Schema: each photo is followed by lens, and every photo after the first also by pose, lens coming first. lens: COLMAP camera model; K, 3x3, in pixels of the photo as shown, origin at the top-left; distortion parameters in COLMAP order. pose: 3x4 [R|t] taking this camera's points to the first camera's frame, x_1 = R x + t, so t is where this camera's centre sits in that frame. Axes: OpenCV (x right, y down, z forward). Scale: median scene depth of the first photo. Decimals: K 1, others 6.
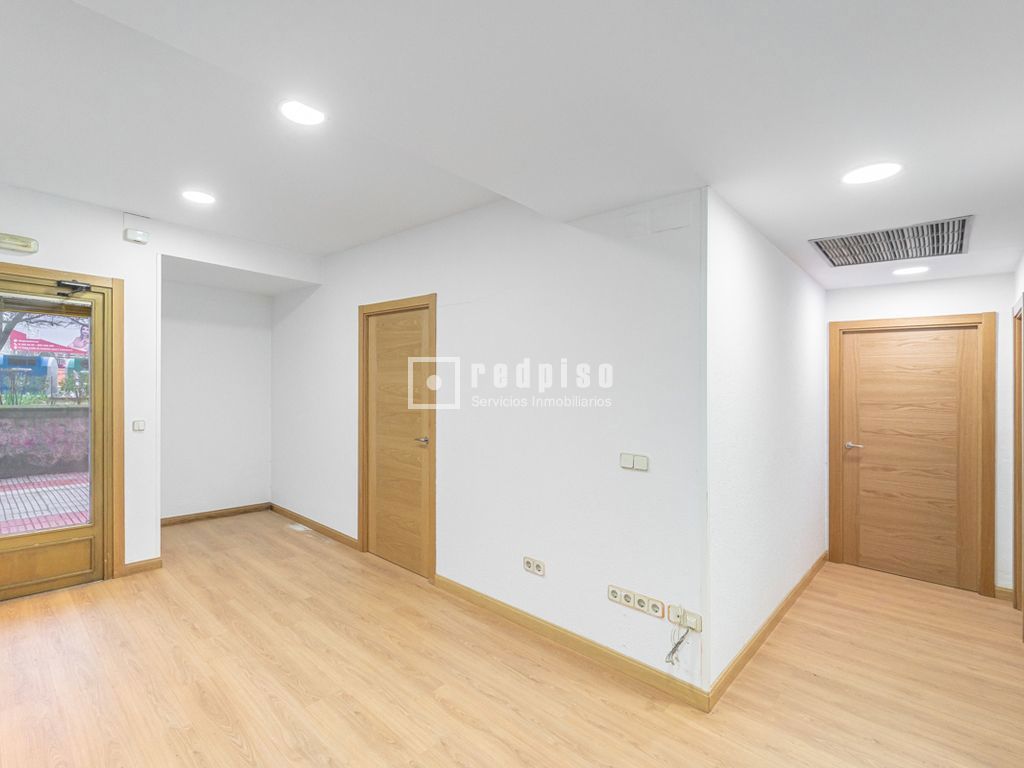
lens RADIAL K [[497.6, 0, 442.4], [0, 497.6, 349.1], [0, 0, 1]] dist [-0.001338, -0.000145]
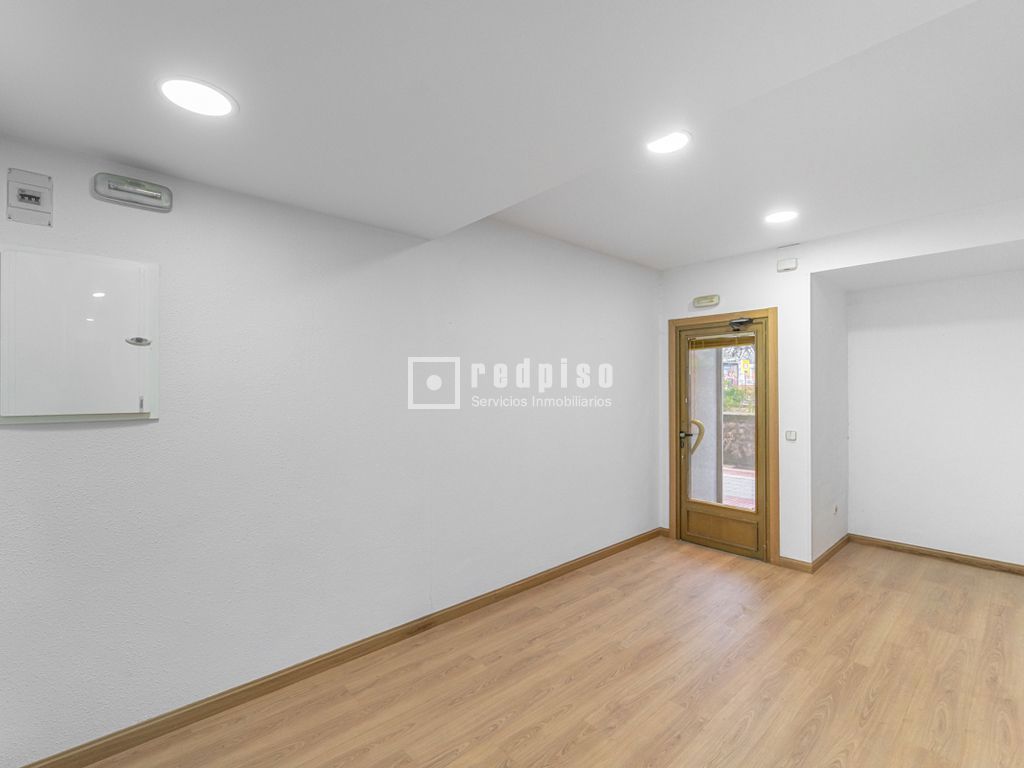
lens RADIAL K [[458.8, 0, 512.2], [0, 458.8, 355.7], [0, 0, 1]] dist [-0.000873, -0.000413]
pose [[-0.044443, -0.102458, -0.993744, 0.499950], [0.076776, 0.991435, -0.105654, 0.043564], [0.996057, -0.080991, -0.036196, 0.482509]]
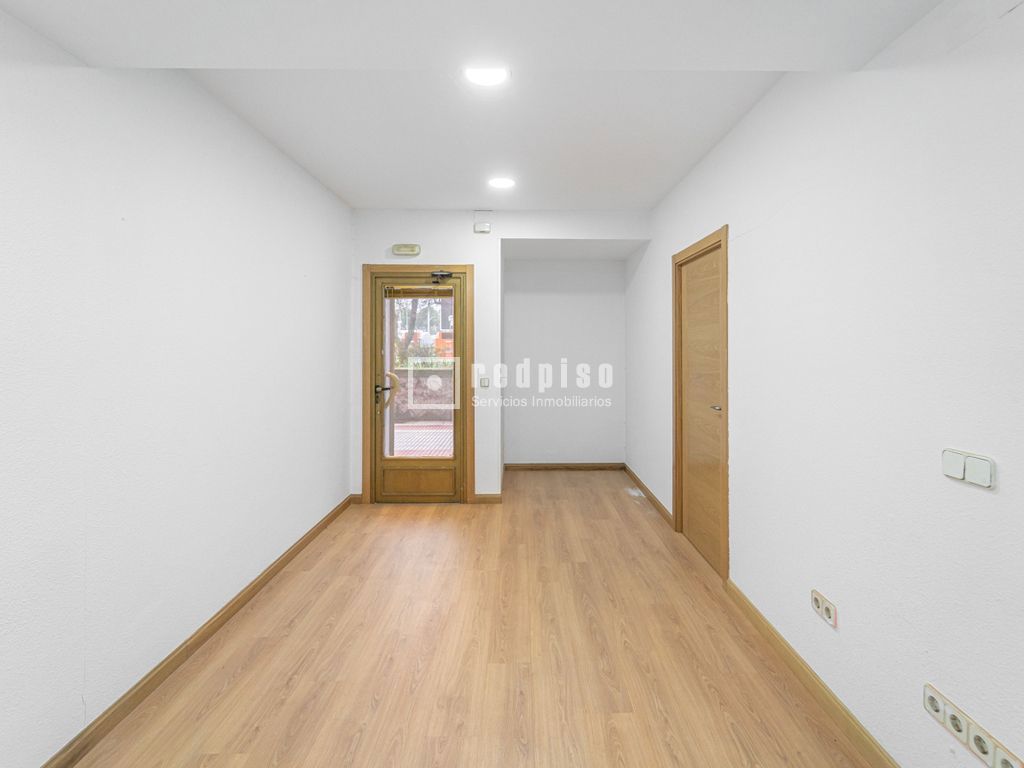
lens RADIAL K [[484.2, 0, 514.9], [0, 484.2, 317.5], [0, 0, 1]] dist [-0.000107, -0.000733]
pose [[0.714451, -0.069081, -0.696267, 0.309118], [0.070461, 0.997159, -0.026633, 0.036787], [0.696129, -0.030032, 0.717288, 0.229961]]
